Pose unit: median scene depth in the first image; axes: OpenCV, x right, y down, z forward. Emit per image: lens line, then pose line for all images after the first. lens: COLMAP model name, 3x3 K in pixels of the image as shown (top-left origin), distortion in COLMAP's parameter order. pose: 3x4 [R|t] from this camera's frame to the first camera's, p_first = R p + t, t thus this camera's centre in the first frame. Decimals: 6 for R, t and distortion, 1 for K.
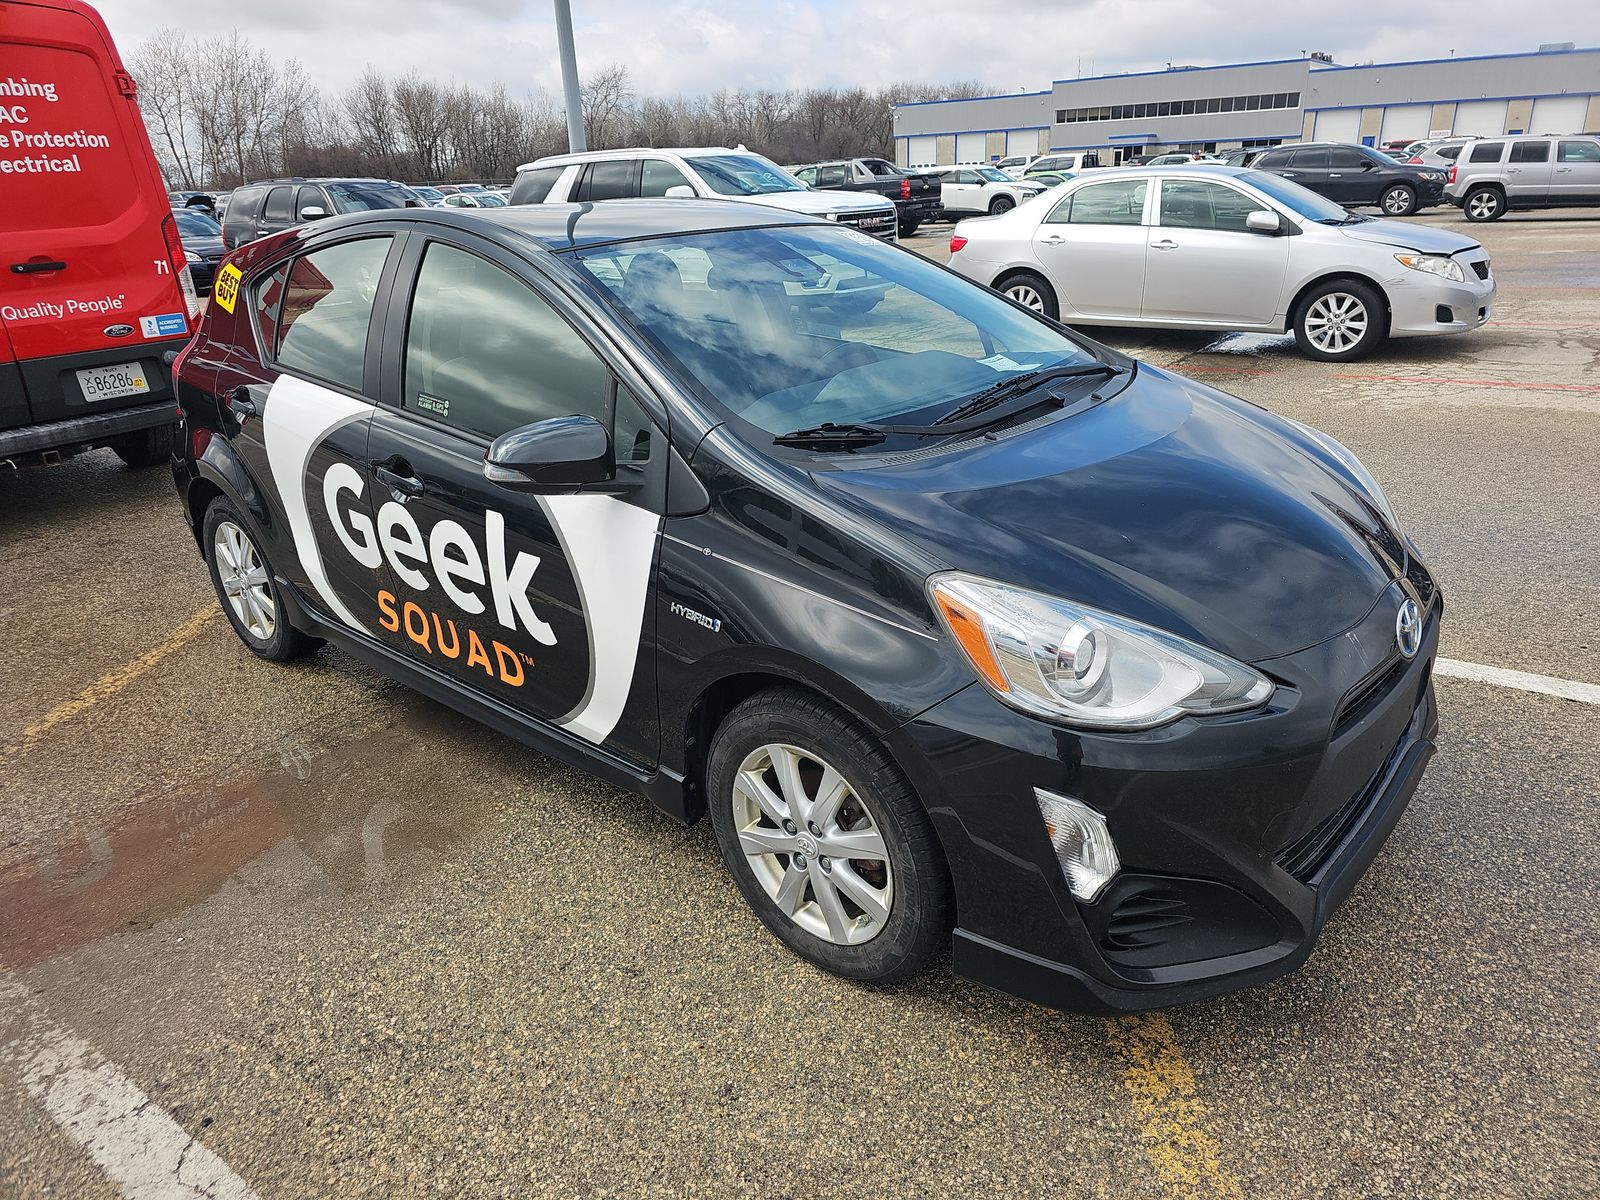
lens RADIAL K [[1045.1, 0, 811.7], [0, 1045.1, 609.0], [0, 0, 1]] dist [0.032424, -0.029409]
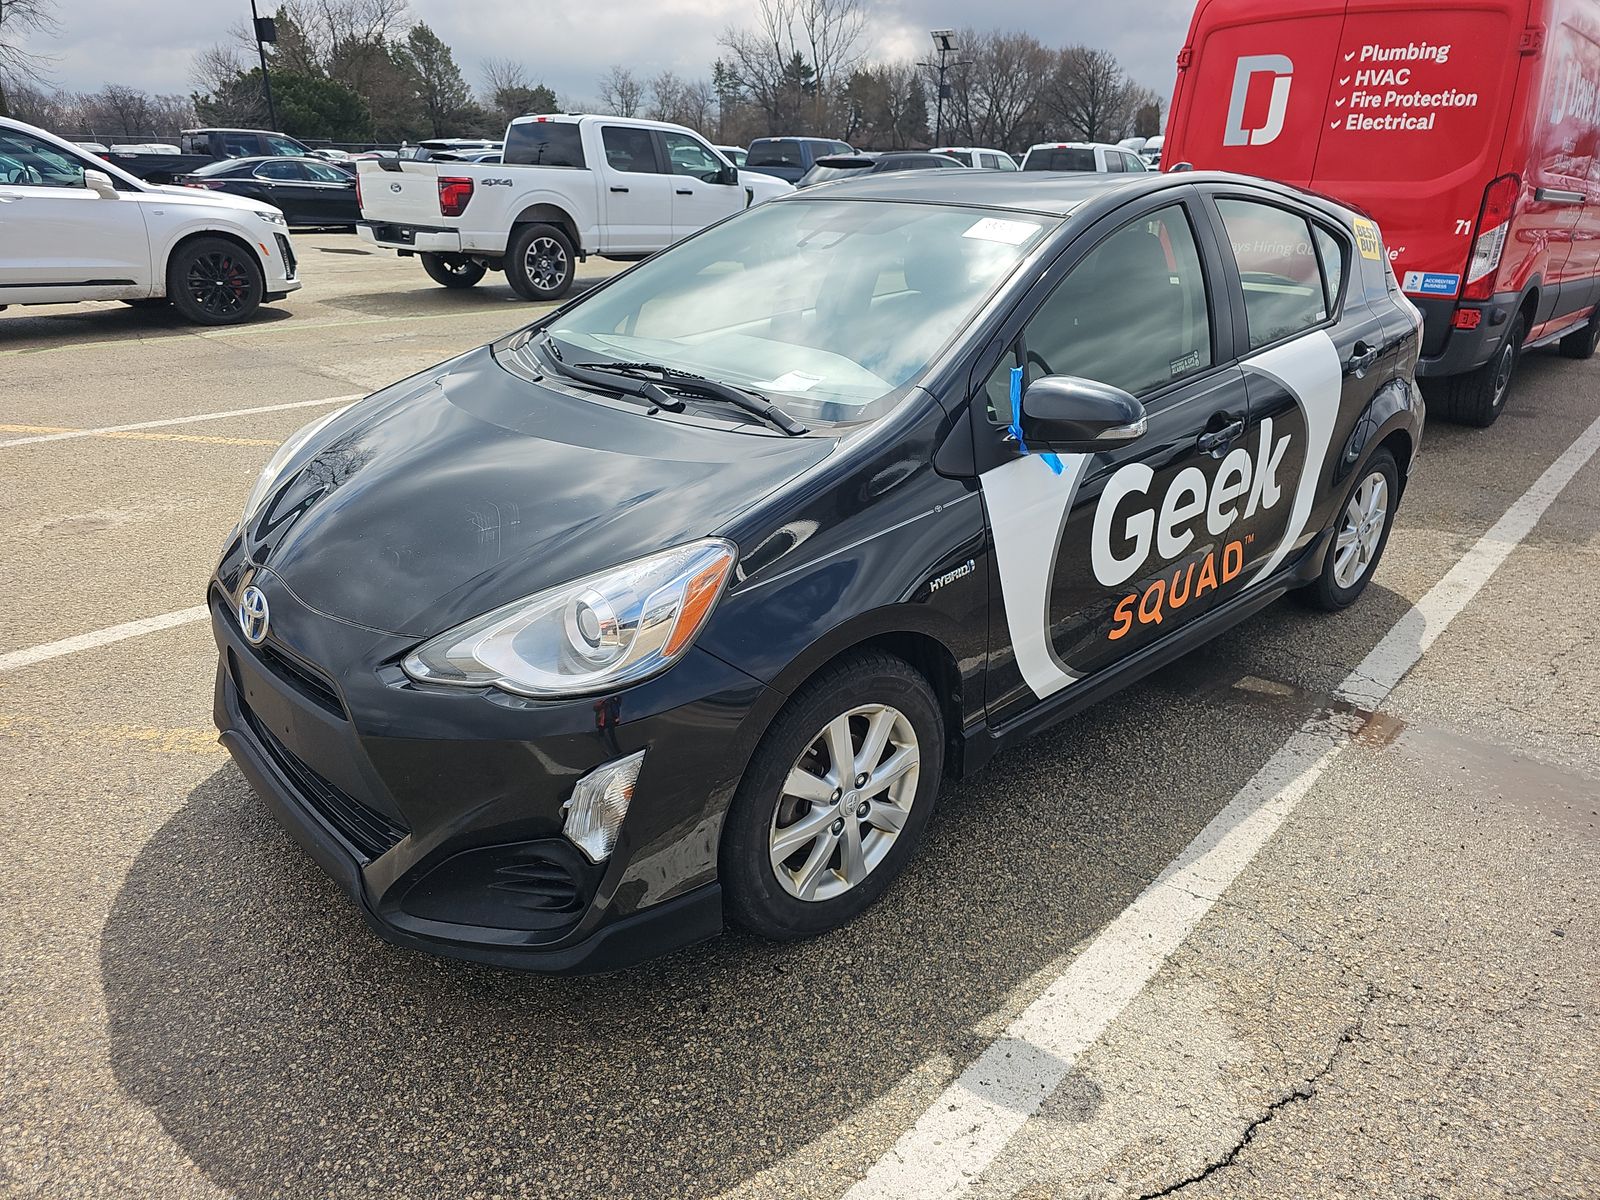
lens RADIAL K [[1045.1, 0, 799.7], [0, 1045.1, 600.3], [0, 0, 1]] dist [0.032424, -0.029409]
pose [[-0.085354, 0.417682, -0.904576, 0.539918], [-0.386269, 0.823013, 0.416468, -0.227775], [0.918429, 0.384956, 0.091090, 0.516025]]
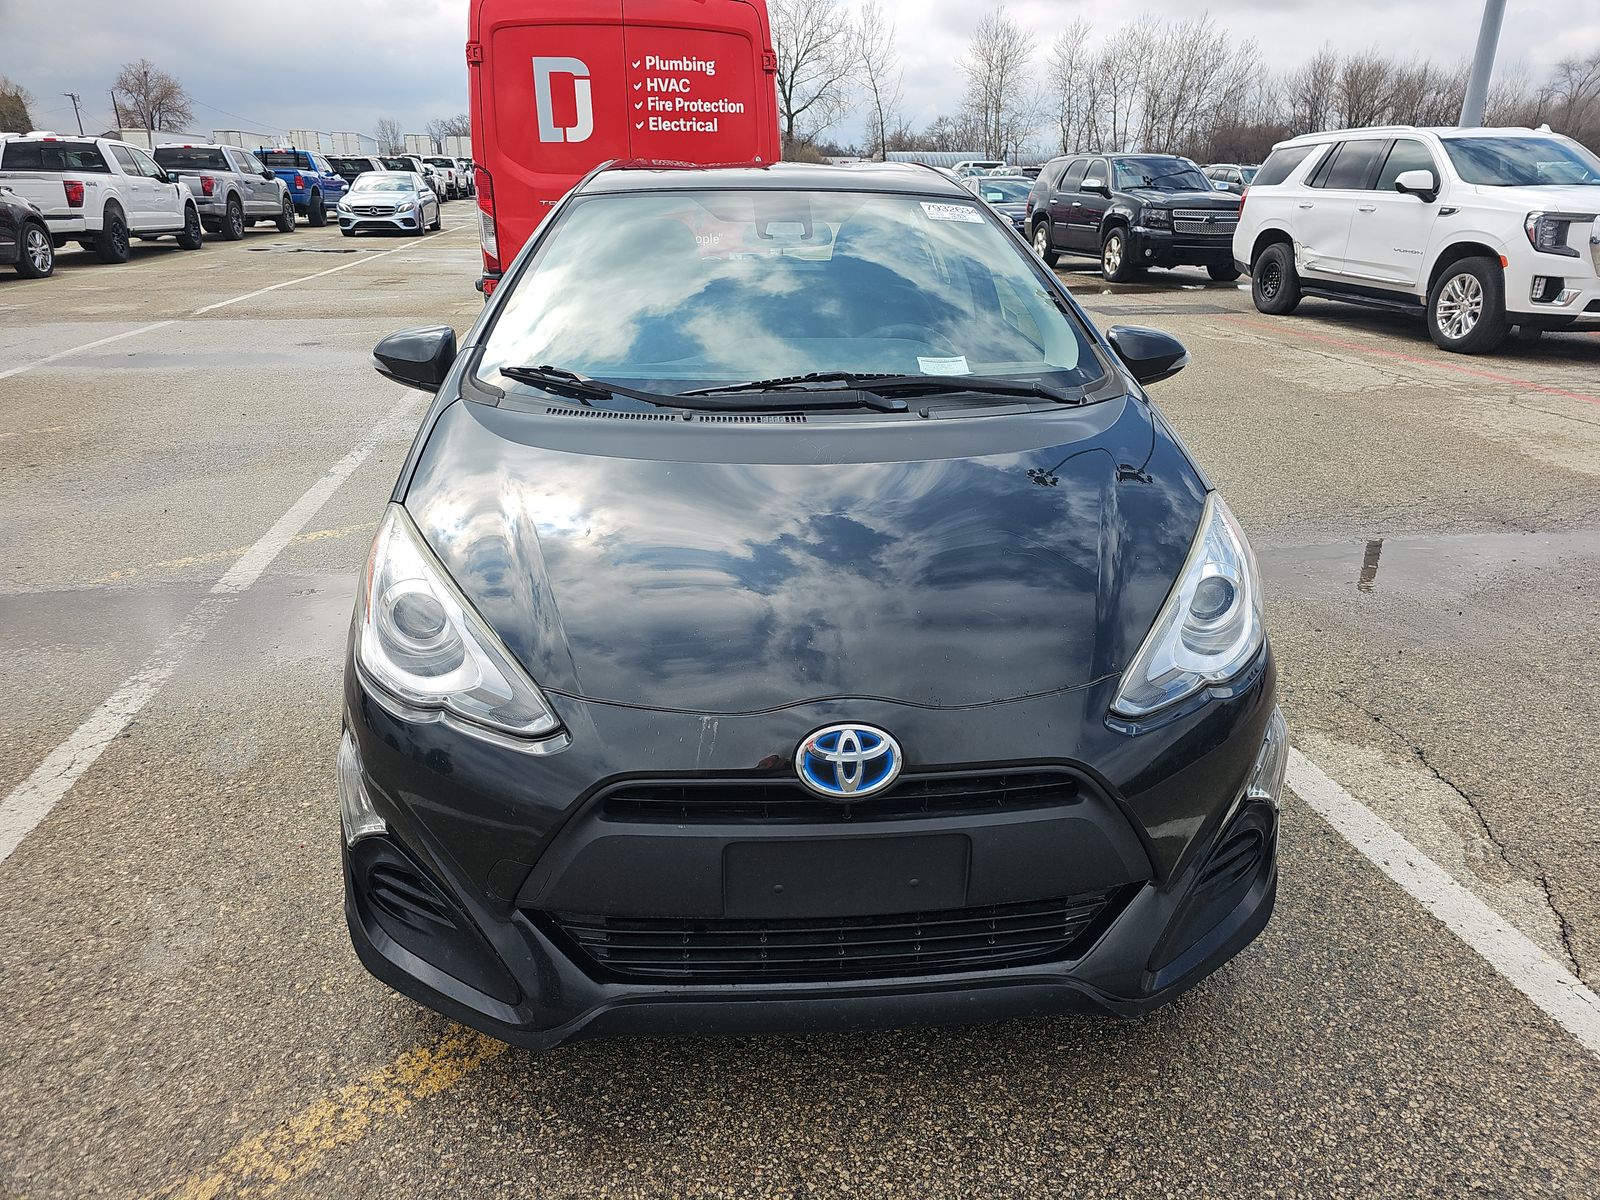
lens RADIAL K [[1045.1, 0, 809.6], [0, 1045.1, 607.8], [0, 0, 1]] dist [0.032424, -0.029409]
pose [[0.712820, 0.308183, -0.630009, 0.377053], [-0.298587, 0.946161, 0.125001, -0.064162], [0.634613, 0.099010, 0.766462, 0.158032]]
